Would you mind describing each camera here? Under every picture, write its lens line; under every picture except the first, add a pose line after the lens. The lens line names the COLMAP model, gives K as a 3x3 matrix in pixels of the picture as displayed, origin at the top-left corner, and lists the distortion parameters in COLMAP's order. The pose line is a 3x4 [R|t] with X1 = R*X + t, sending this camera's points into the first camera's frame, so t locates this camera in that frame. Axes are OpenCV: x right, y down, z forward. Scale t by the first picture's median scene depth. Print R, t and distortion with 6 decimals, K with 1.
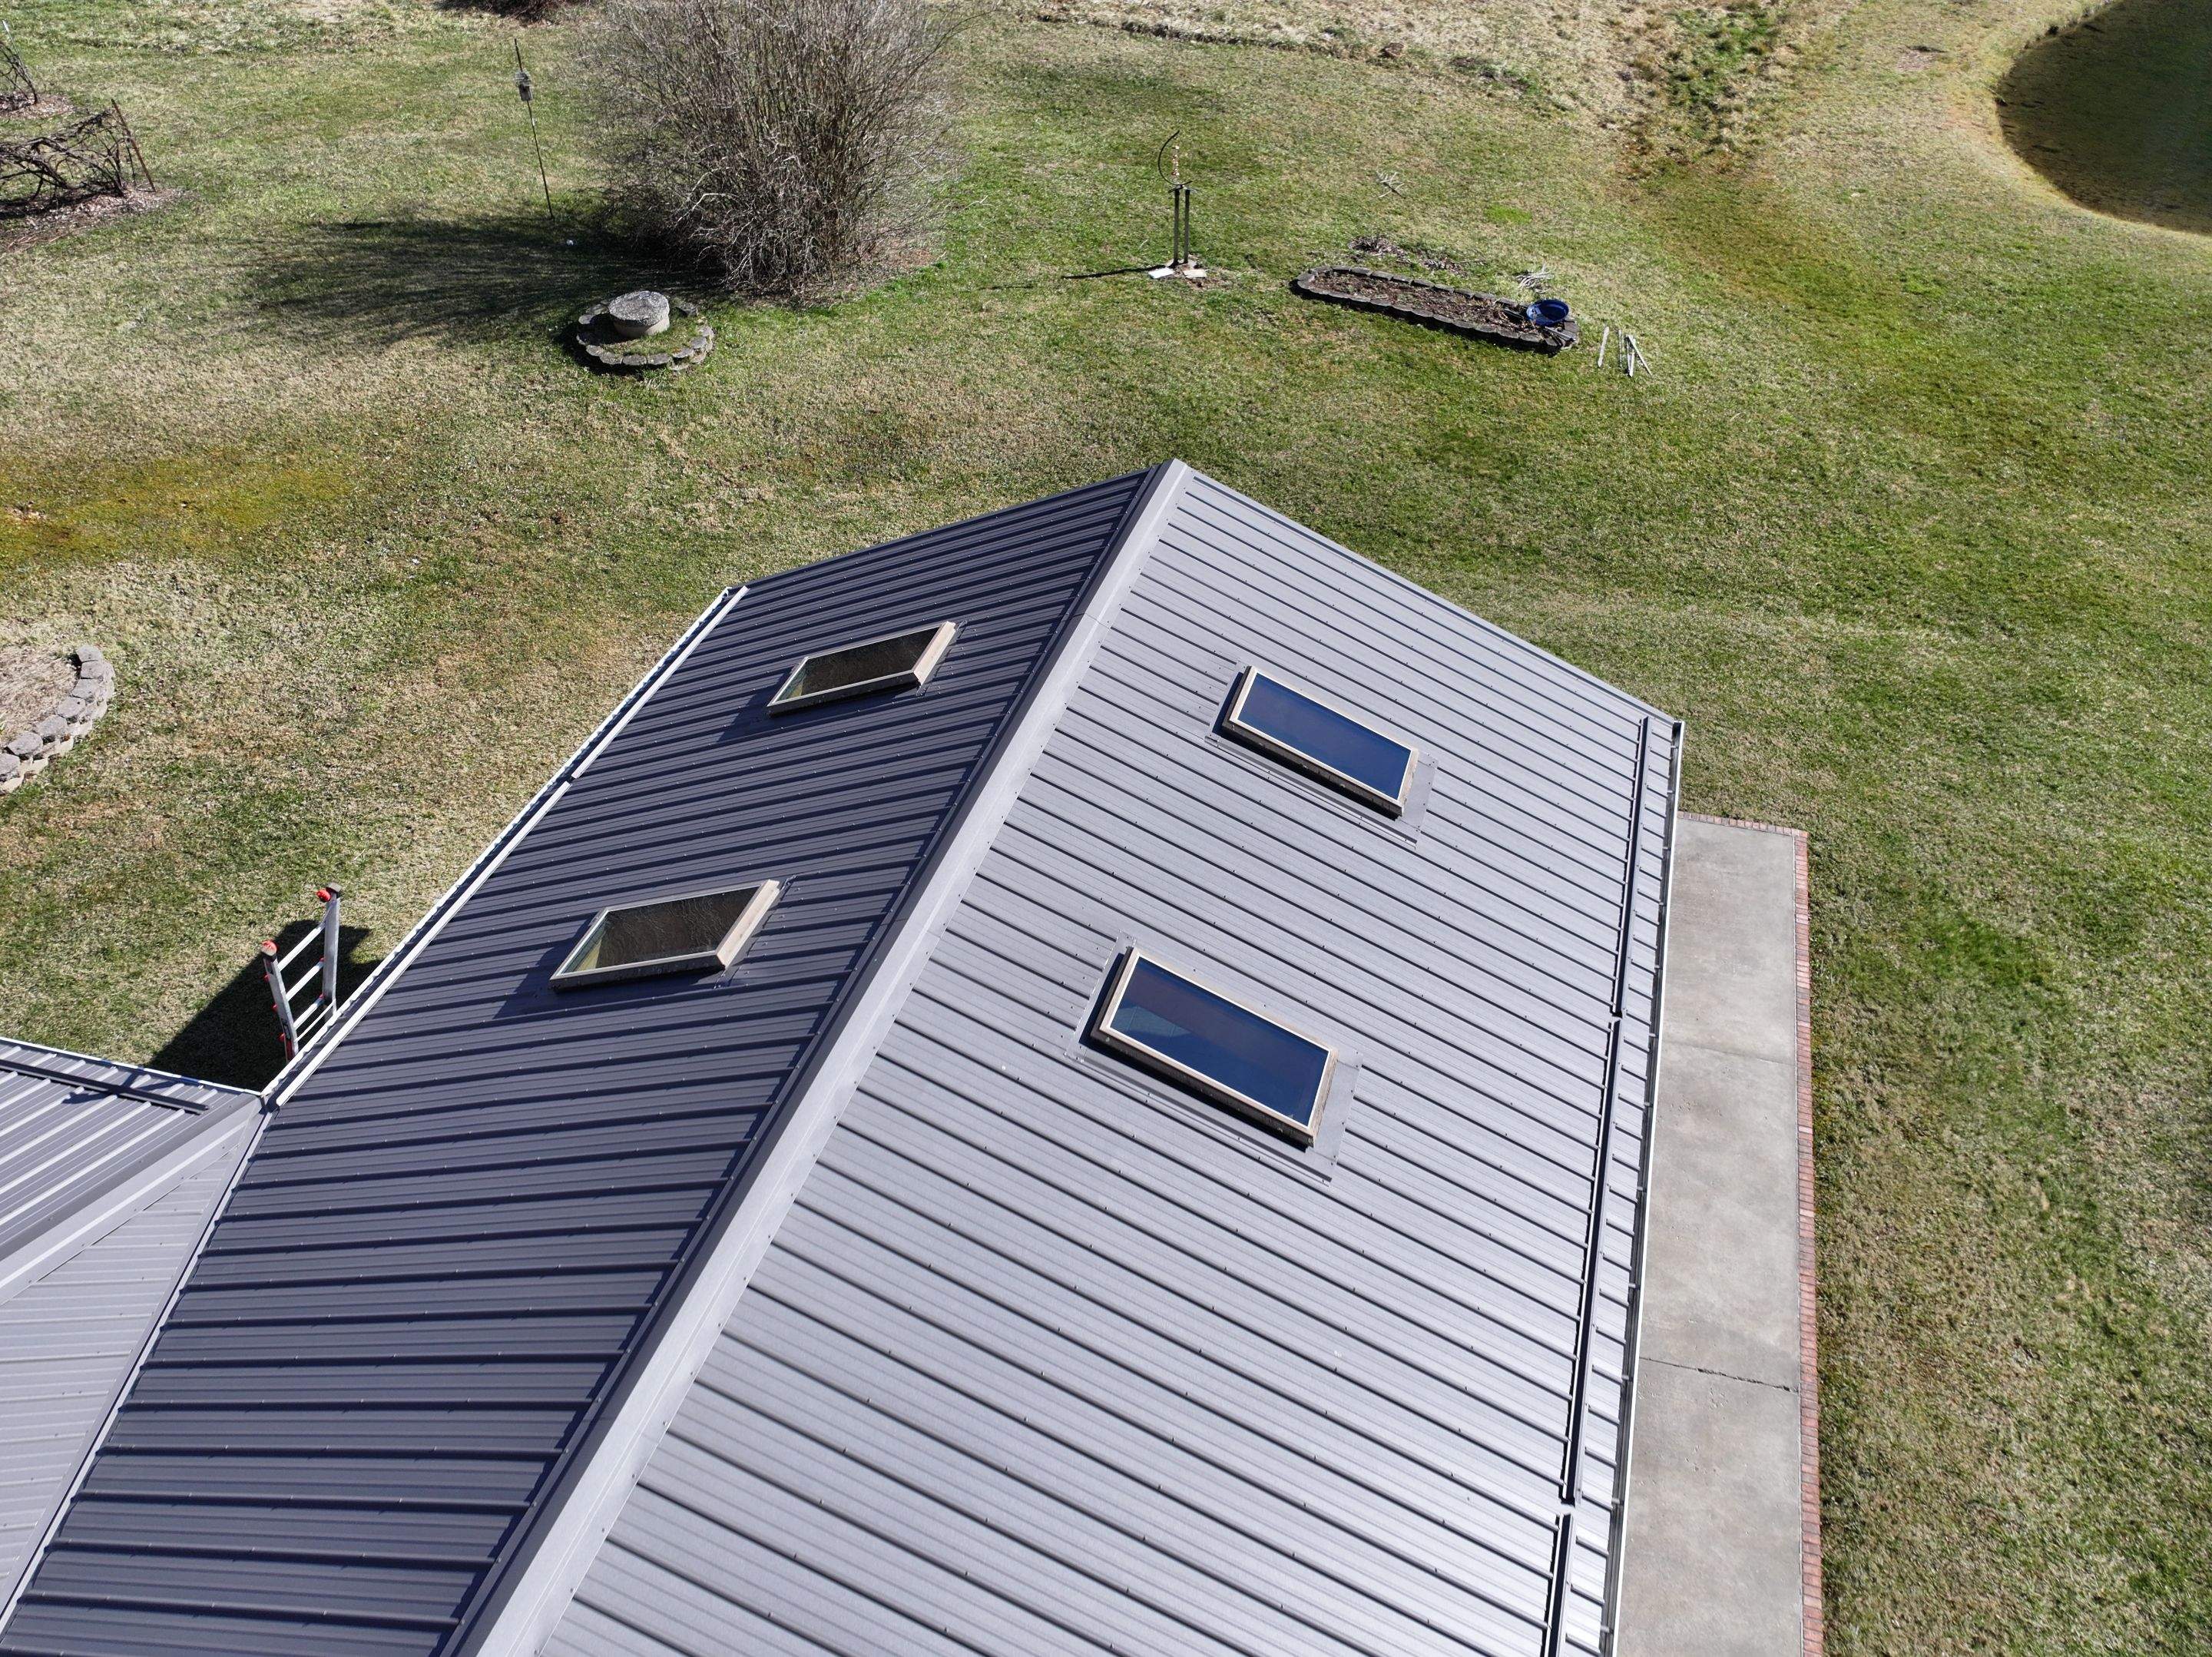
lens RADIAL K [[1778.0, 0, 1102.6], [0, 1778.0, 833.4], [0, 0, 1]] dist [-0.001069, 0.015111]
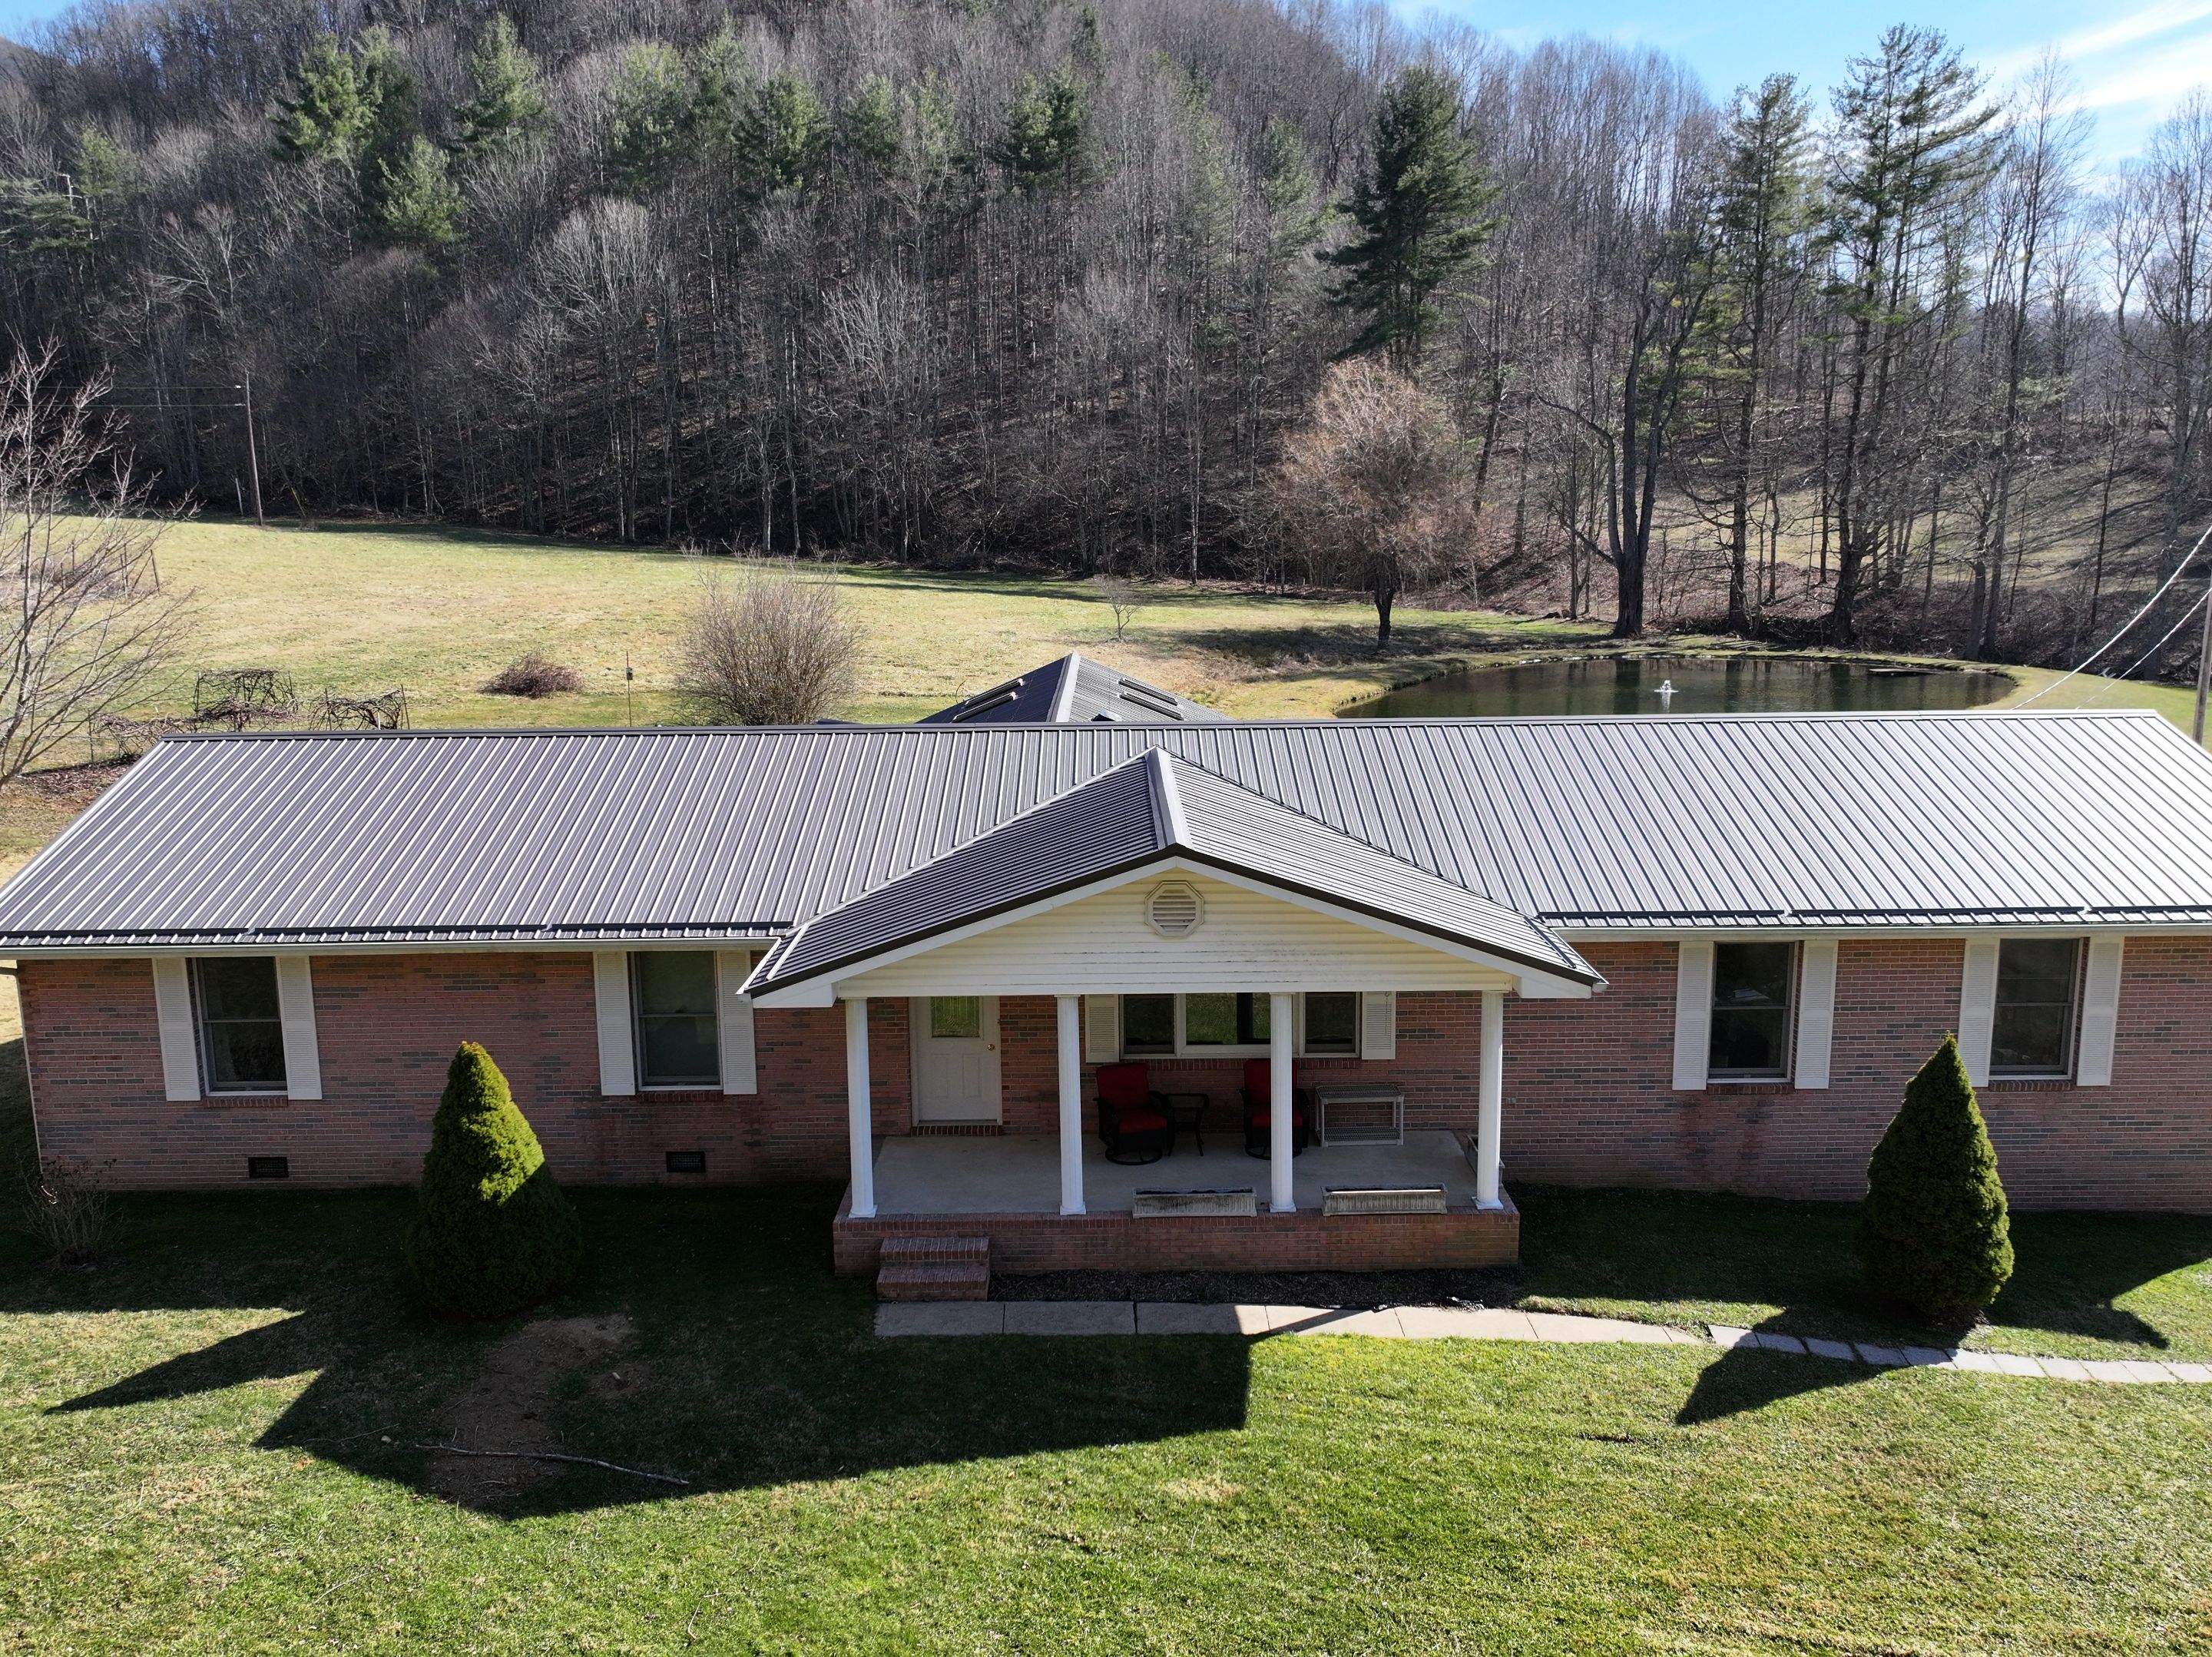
lens RADIAL K [[1778.0, 0, 1106.1], [0, 1778.0, 826.7], [0, 0, 1]] dist [-0.001069, 0.015111]
pose [[0.958432, -0.040416, 0.282445, -0.462750], [0.170526, 0.874804, -0.453473, 0.855863], [-0.228756, 0.482787, 0.845333, -0.842168]]
